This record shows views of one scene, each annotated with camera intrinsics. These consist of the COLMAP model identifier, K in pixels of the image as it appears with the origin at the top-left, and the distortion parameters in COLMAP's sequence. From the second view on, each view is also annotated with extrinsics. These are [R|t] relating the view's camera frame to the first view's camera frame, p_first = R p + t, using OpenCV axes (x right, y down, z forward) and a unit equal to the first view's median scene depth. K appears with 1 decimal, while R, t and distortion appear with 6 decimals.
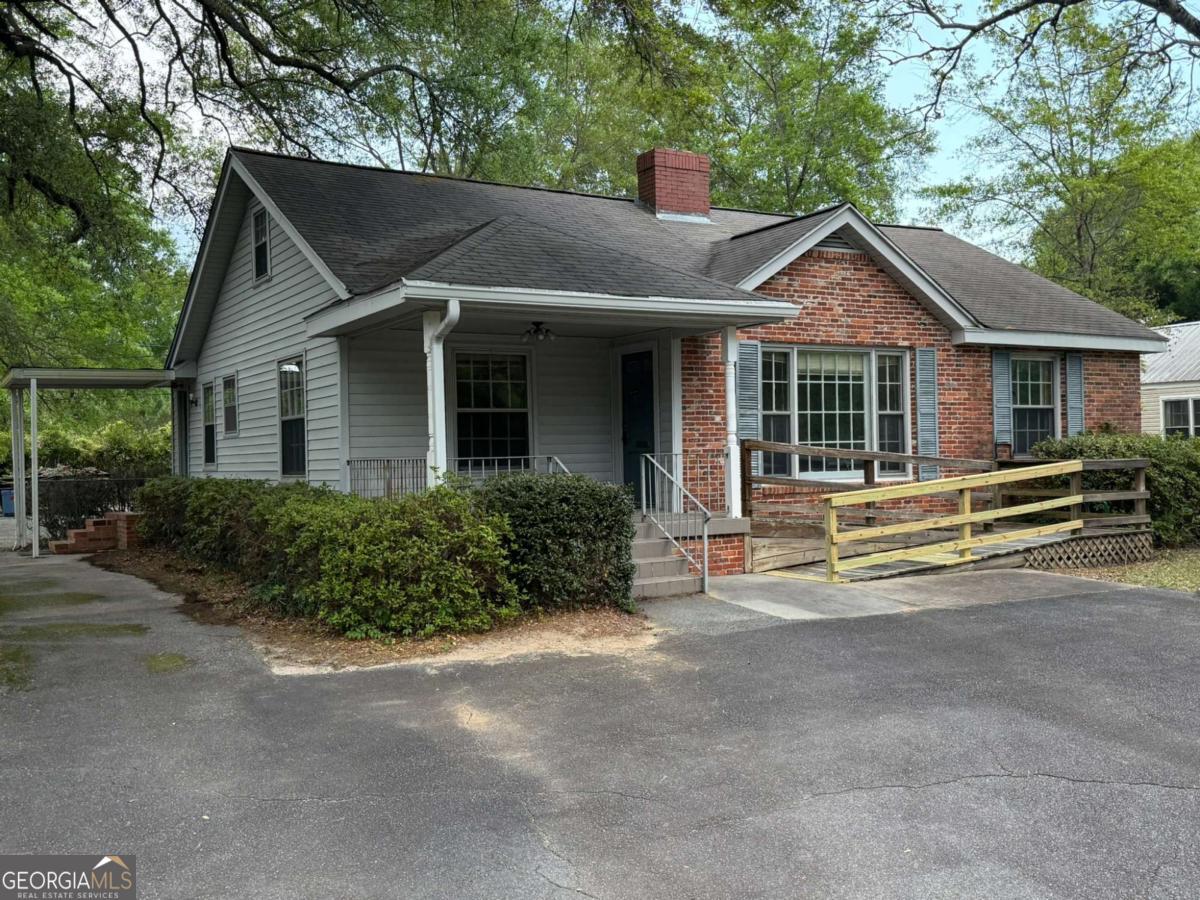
lens RADIAL K [[1183.4, 0, 600.0], [0, 1183.4, 450.0], [0, 0, 1]] dist [0.003605, -0.007154]
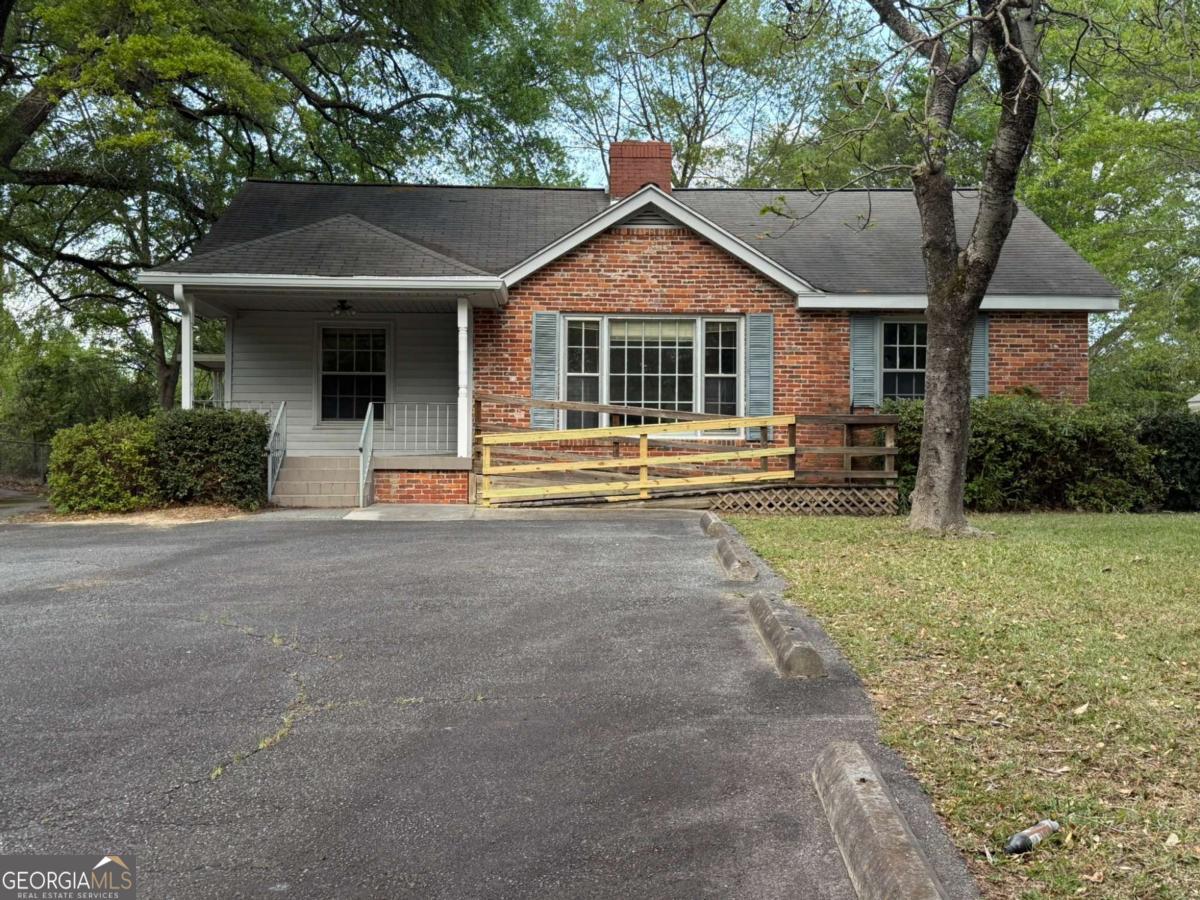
lens RADIAL K [[1324.1, 0, 600.2], [0, 1324.1, 449.2], [0, 0, 1]] dist [0.058154, -0.001133]
pose [[0.891127, 0.013791, -0.453545, 0.717978], [-0.019718, 0.999771, -0.008341, 0.048657], [0.453326, 0.016375, 0.891194, -0.115301]]
